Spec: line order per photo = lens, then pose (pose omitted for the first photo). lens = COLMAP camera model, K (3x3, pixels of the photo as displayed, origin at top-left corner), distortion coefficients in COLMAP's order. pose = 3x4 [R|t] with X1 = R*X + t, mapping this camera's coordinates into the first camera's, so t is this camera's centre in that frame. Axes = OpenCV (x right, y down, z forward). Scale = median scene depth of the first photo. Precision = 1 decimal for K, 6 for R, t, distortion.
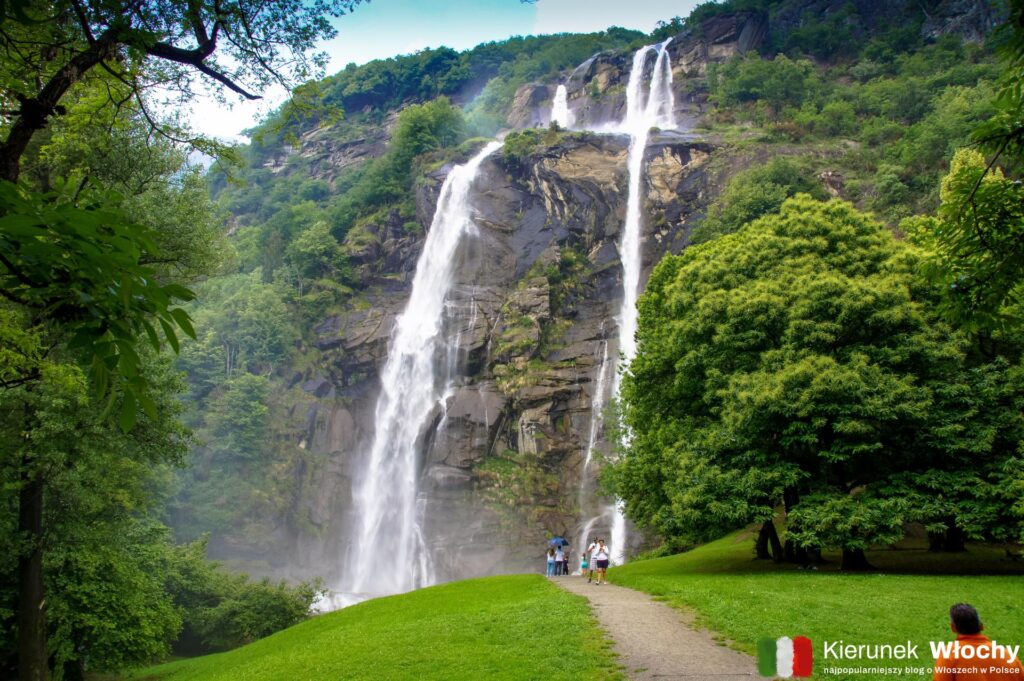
lens RADIAL K [[822.8, 0, 512.0], [0, 822.8, 340.5], [0, 0, 1]] dist [-0.136336, 0.139794]
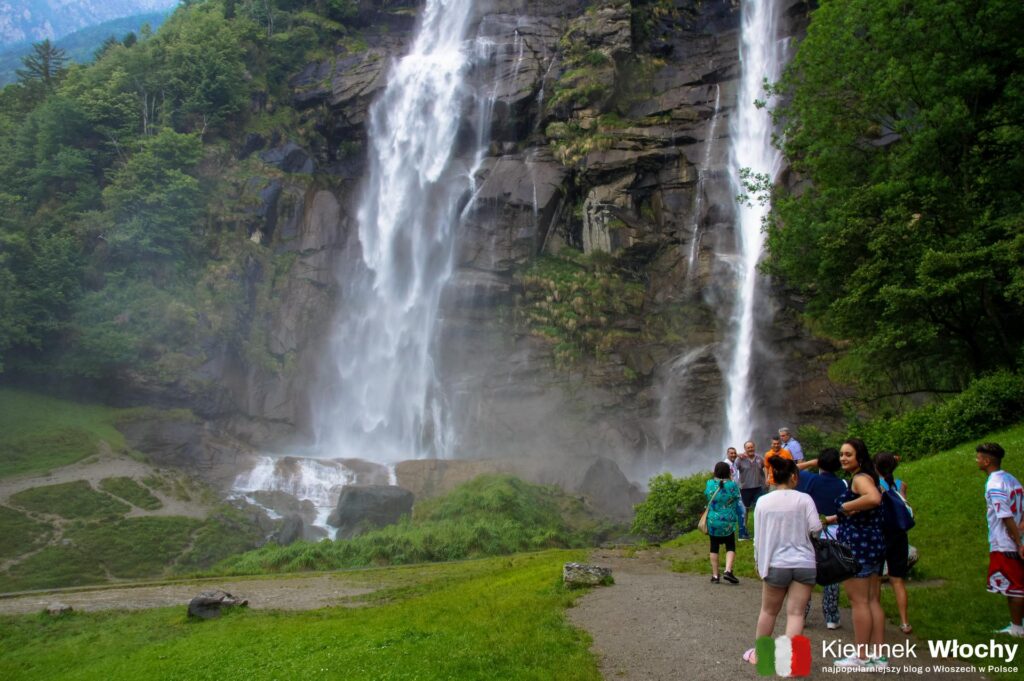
lens RADIAL K [[822.8, 0, 512.0], [0, 822.8, 340.5], [0, 0, 1]] dist [-0.136336, 0.139794]
pose [[0.996305, 0.006806, -0.085620, 0.007671], [0.009313, 0.982418, 0.186462, 0.081299], [0.085384, -0.186570, 0.978724, 0.323248]]
